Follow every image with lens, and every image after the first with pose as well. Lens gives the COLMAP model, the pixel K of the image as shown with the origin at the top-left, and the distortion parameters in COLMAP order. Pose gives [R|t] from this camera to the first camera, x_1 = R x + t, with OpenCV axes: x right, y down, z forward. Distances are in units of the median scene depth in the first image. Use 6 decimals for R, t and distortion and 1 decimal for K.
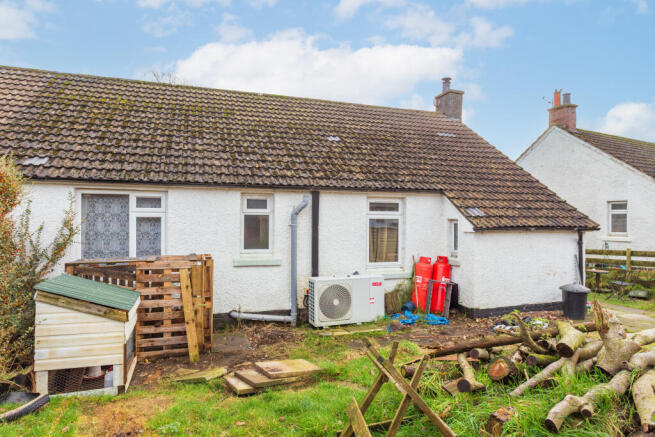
lens RADIAL K [[399.7, 0, 326.1], [0, 399.7, 217.0], [0, 0, 1]] dist [0.007623, -0.001276]
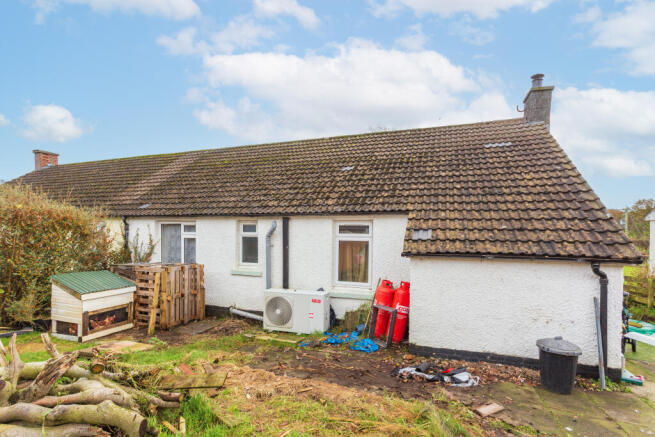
lens RADIAL K [[329.2, 0, 327.4], [0, 329.2, 222.9], [0, 0, 1]] dist [0.012807, 0.001005]
pose [[0.775383, -0.018225, -0.631228, 0.716236], [0.000518, 0.999601, -0.028225, -0.019857], [0.631491, 0.021558, 0.775083, 0.313197]]
